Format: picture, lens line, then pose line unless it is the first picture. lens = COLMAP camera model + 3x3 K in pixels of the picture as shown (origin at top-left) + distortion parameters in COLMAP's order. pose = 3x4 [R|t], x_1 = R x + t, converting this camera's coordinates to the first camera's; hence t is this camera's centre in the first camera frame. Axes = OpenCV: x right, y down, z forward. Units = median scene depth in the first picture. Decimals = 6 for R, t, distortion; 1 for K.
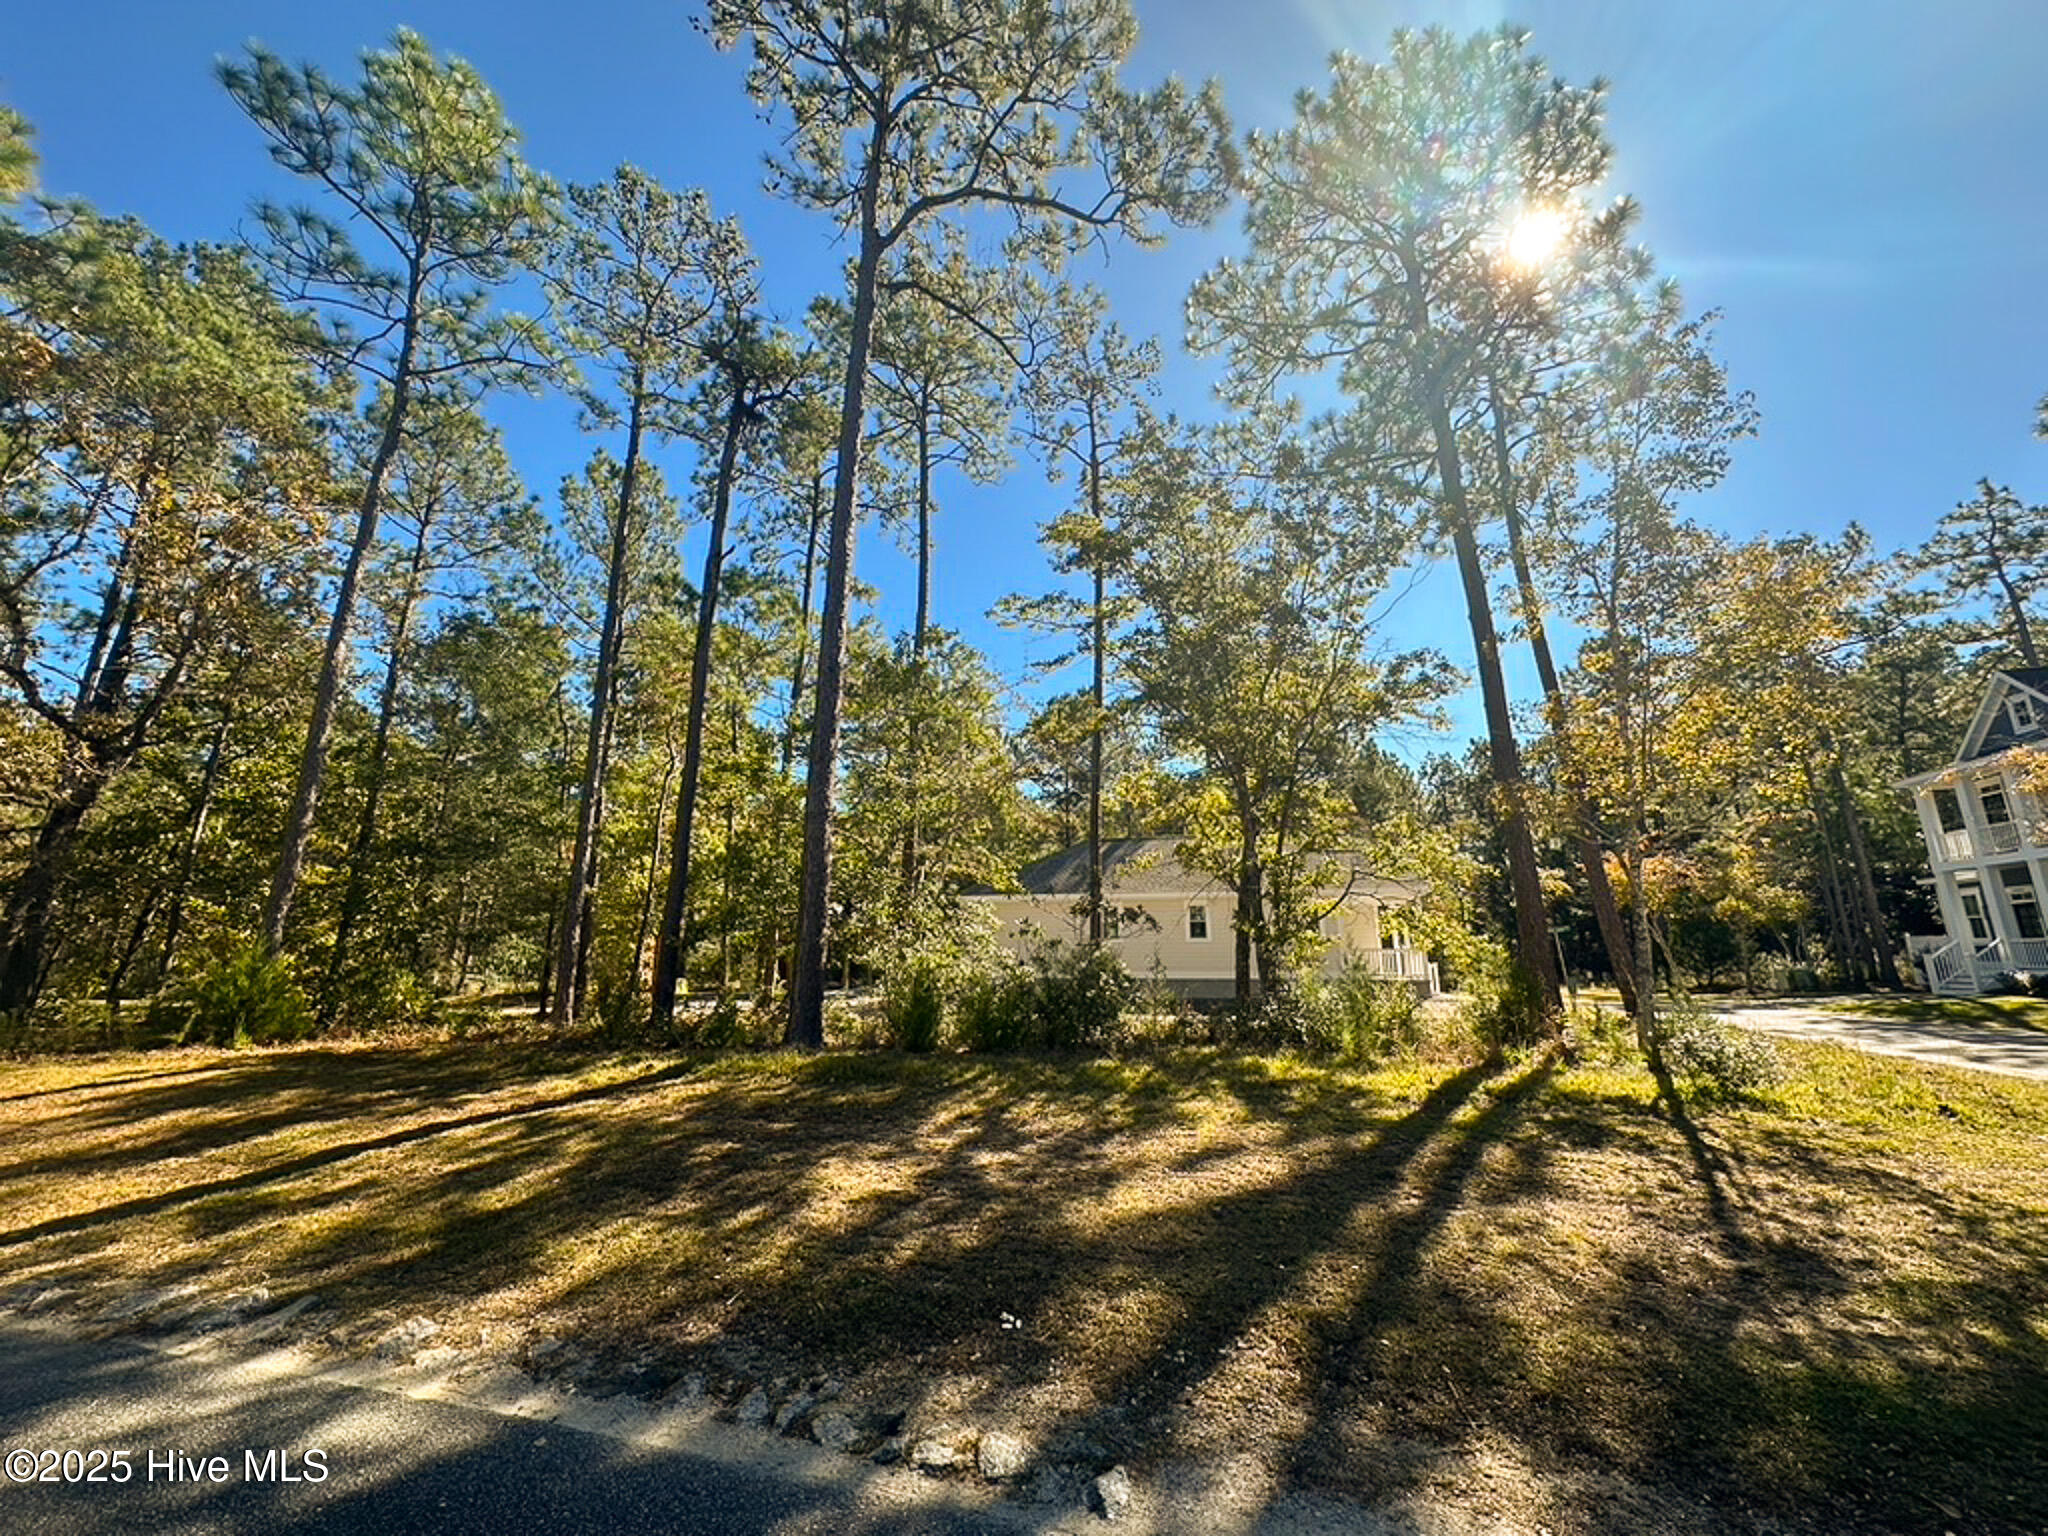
lens RADIAL K [[819.5, 0, 1015.0], [0, 819.5, 757.7], [0, 0, 1]] dist [-0.000861, 0.000014]
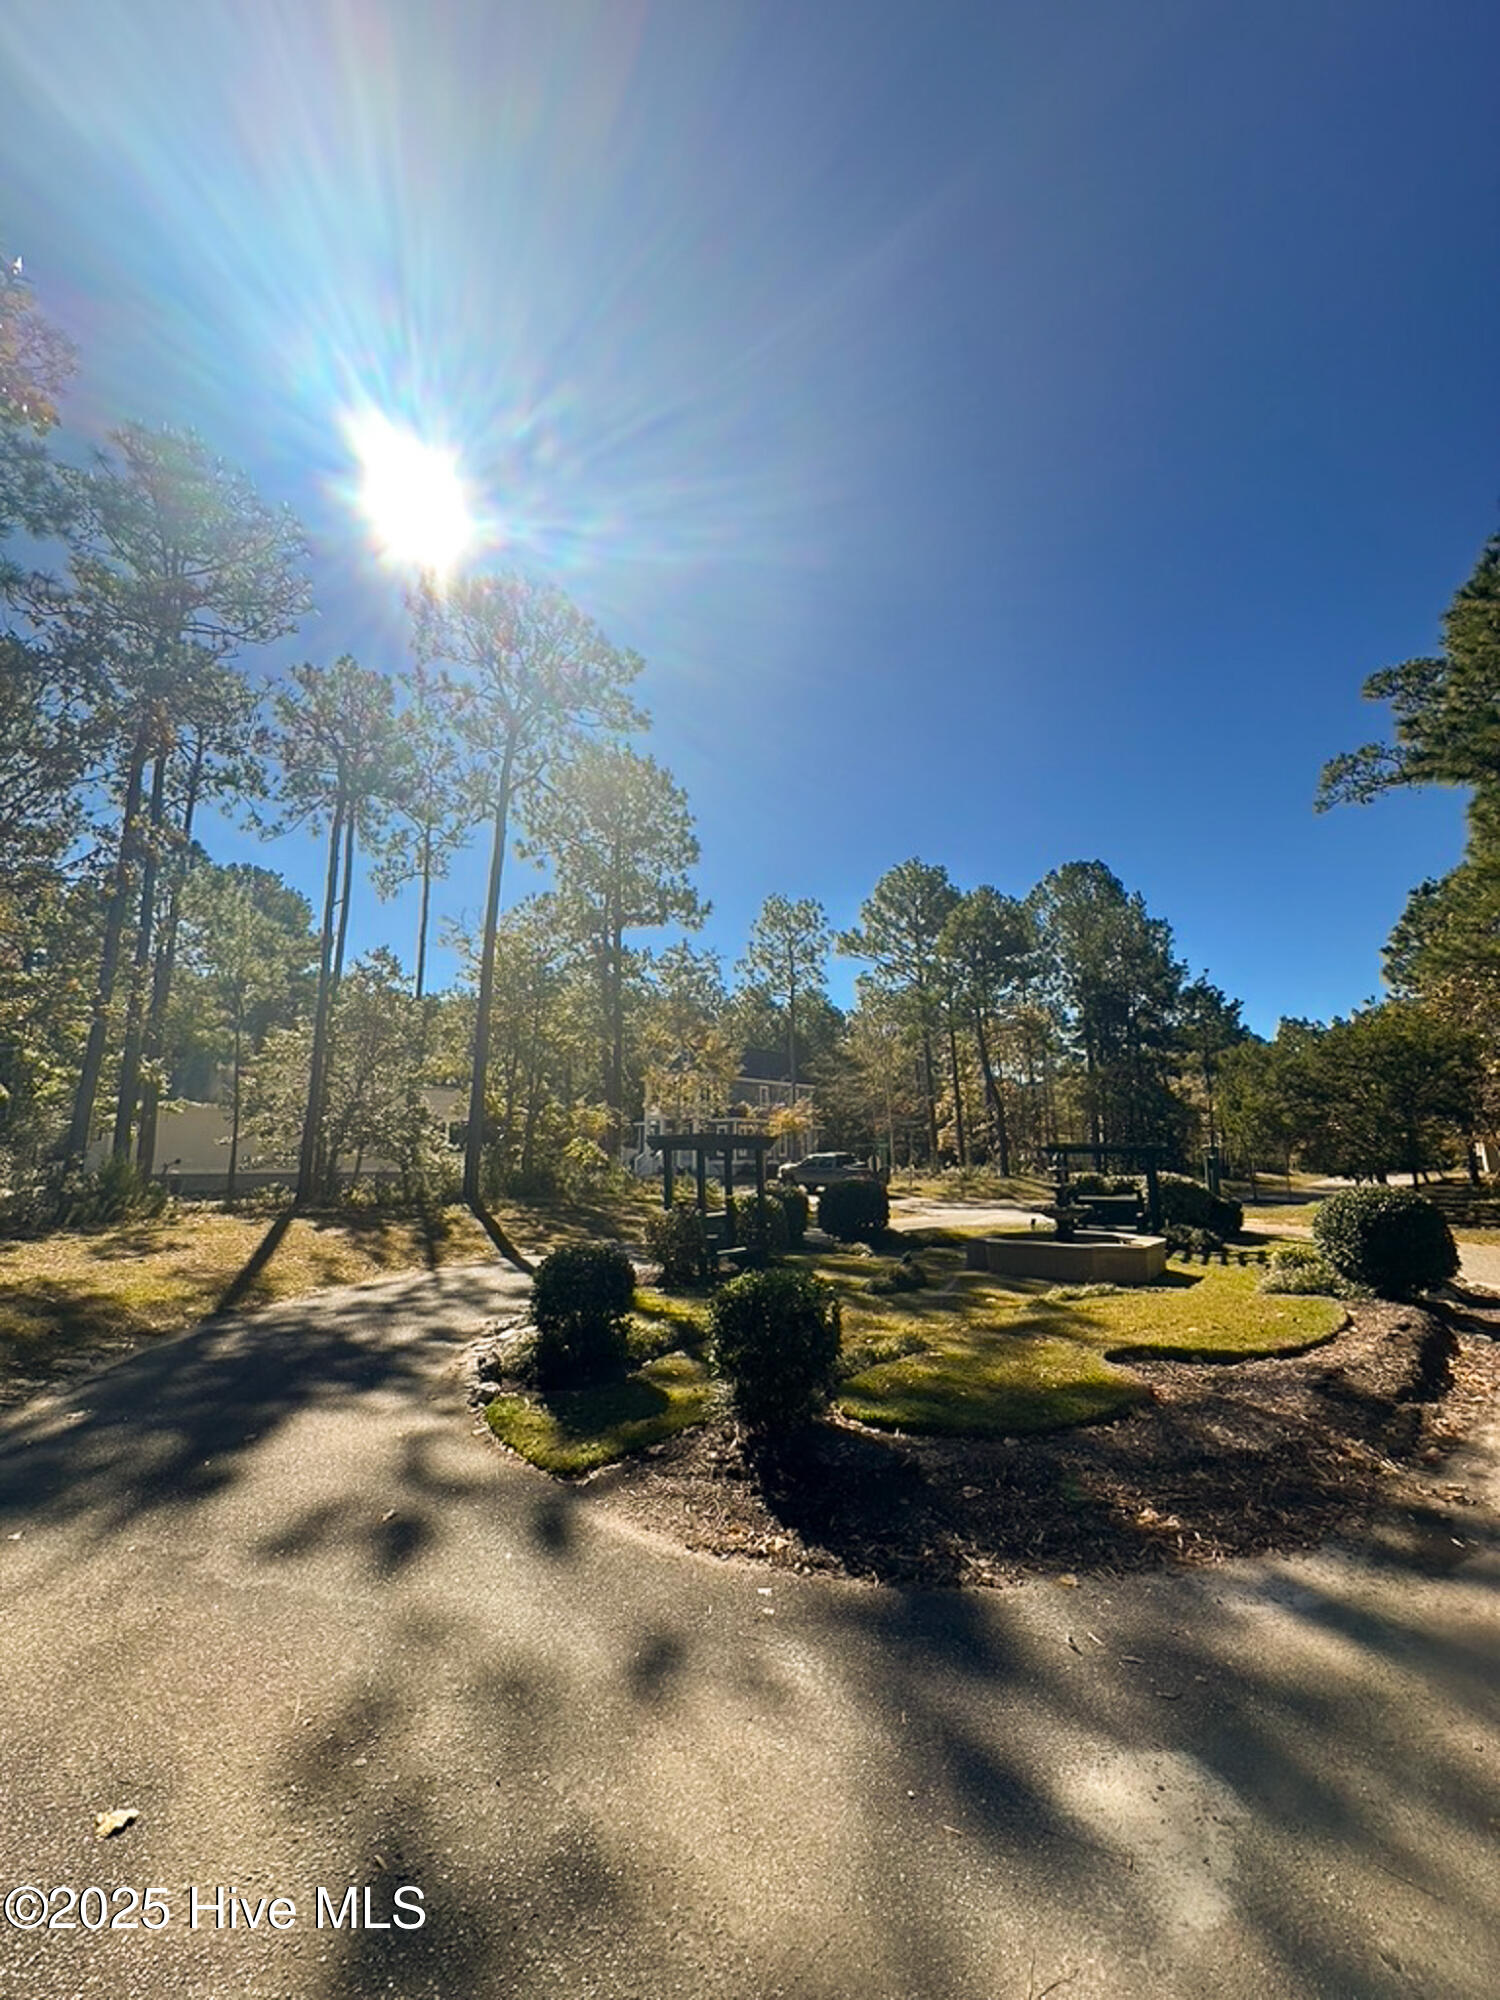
lens RADIAL K [[800.3, 0, 753.2], [0, 800.3, 995.4], [0, 0, 1]] dist [-0.000861, 0.000014]
pose [[0.447455, 0.181975, 0.875597, -1.337883], [-0.216234, 0.972043, -0.091518, -0.102737], [-0.867771, -0.148384, 0.474294, -0.421615]]
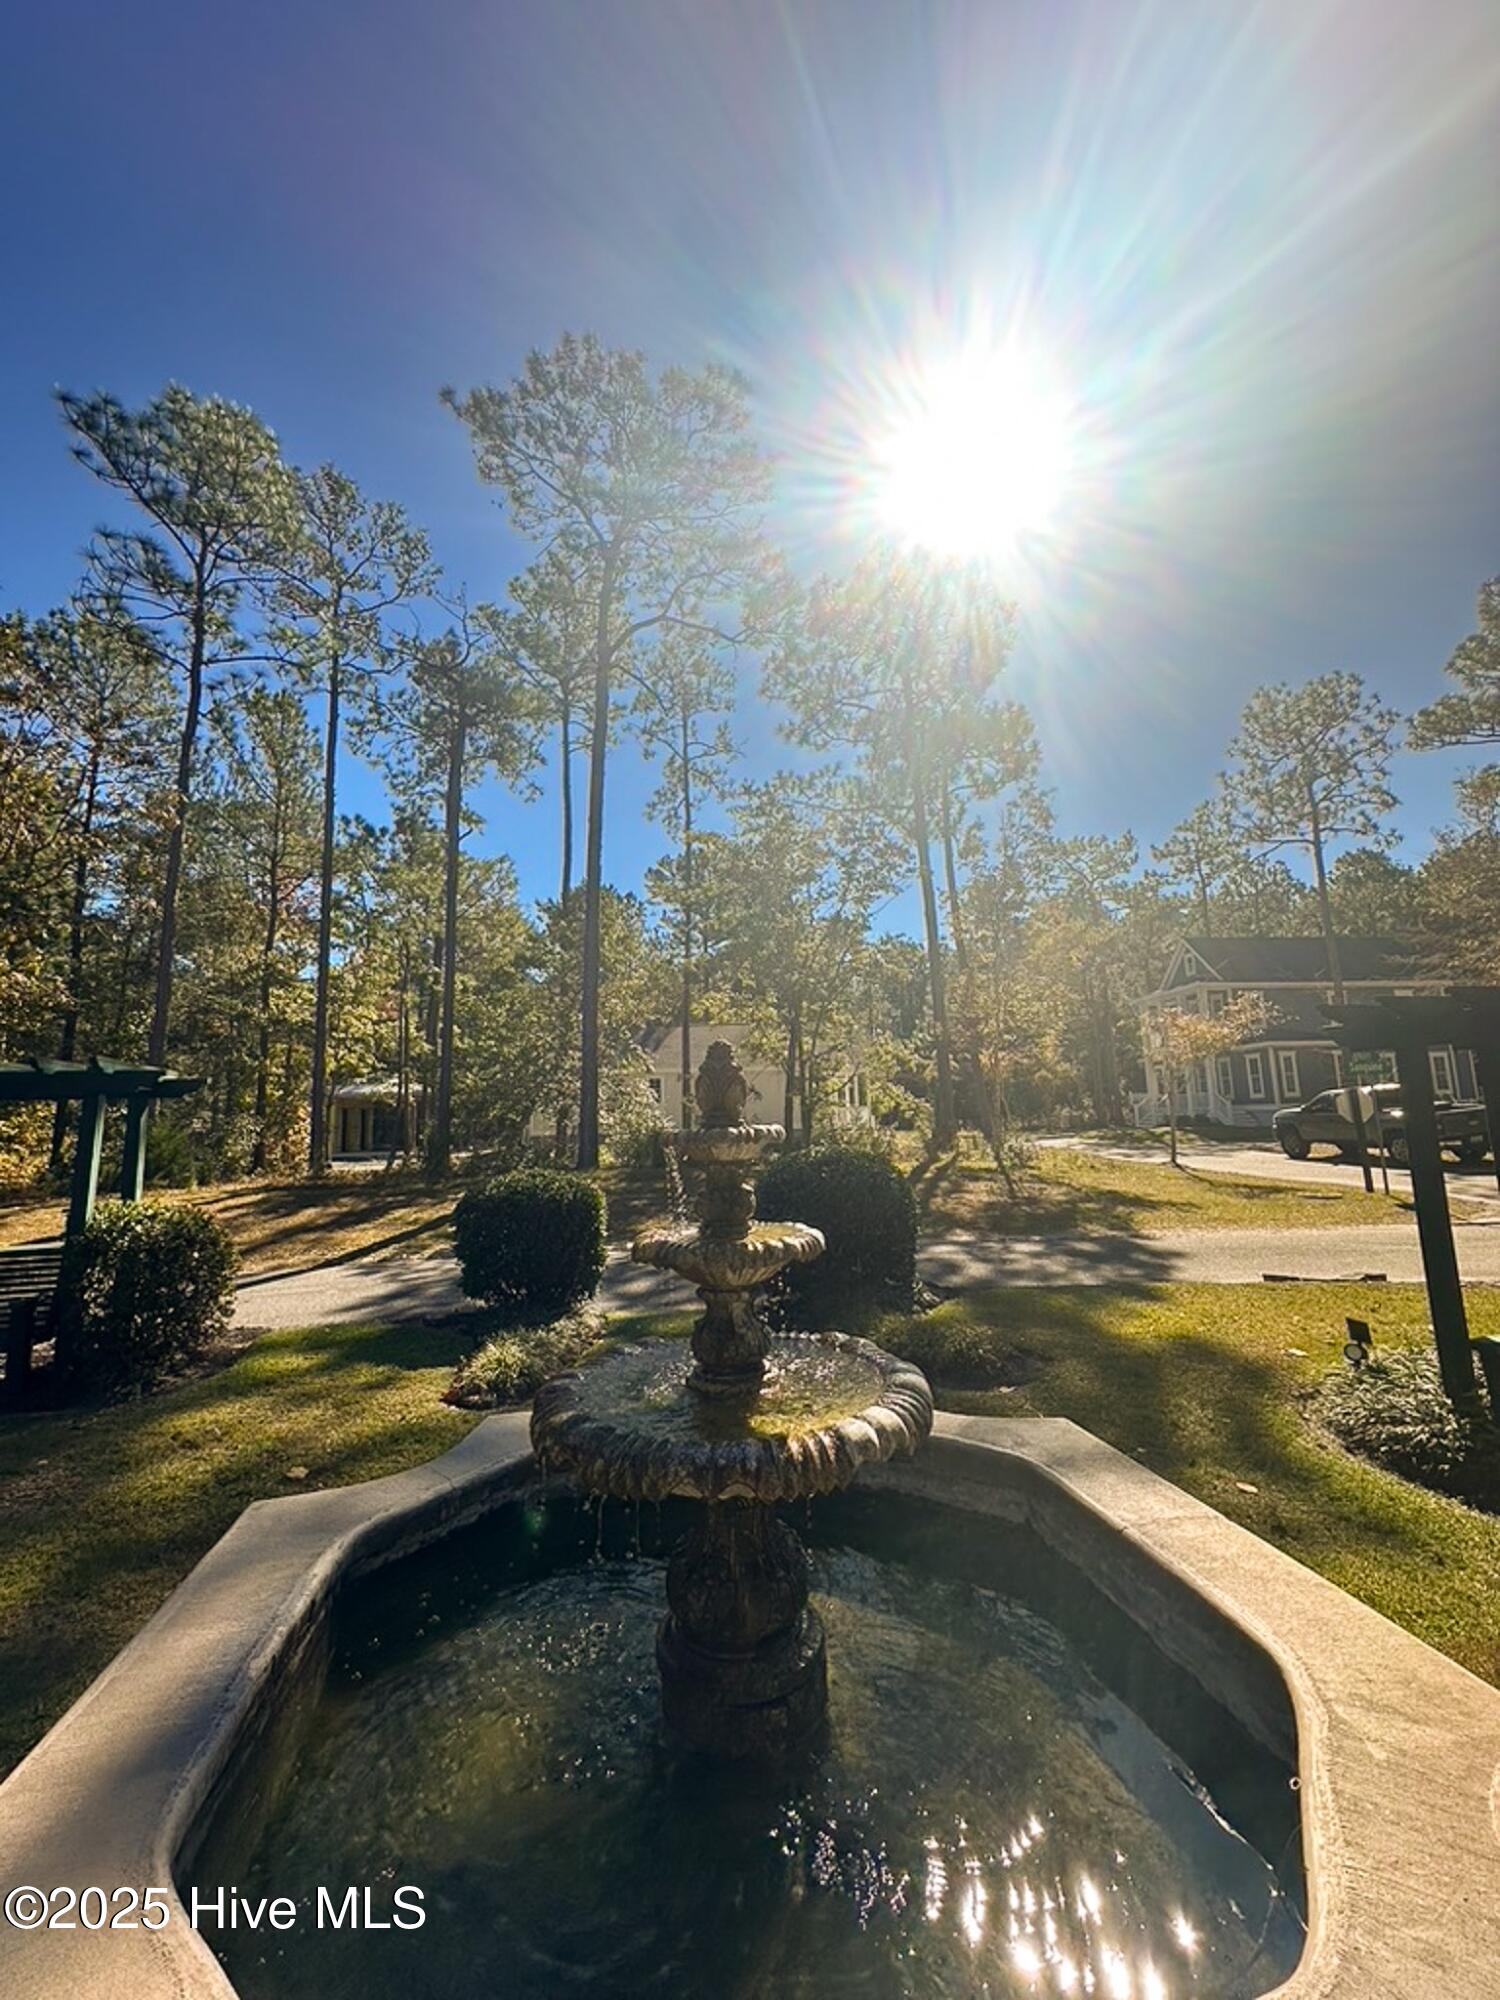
lens RADIAL K [[800.3, 0, 752.9], [0, 800.3, 993.2], [0, 0, 1]] dist [-0.000861, 0.000014]
pose [[0.937772, 0.030908, 0.345874, -0.354513], [-0.059546, 0.995591, 0.072480, -0.107930], [-0.342109, -0.088565, 0.935477, -0.449240]]
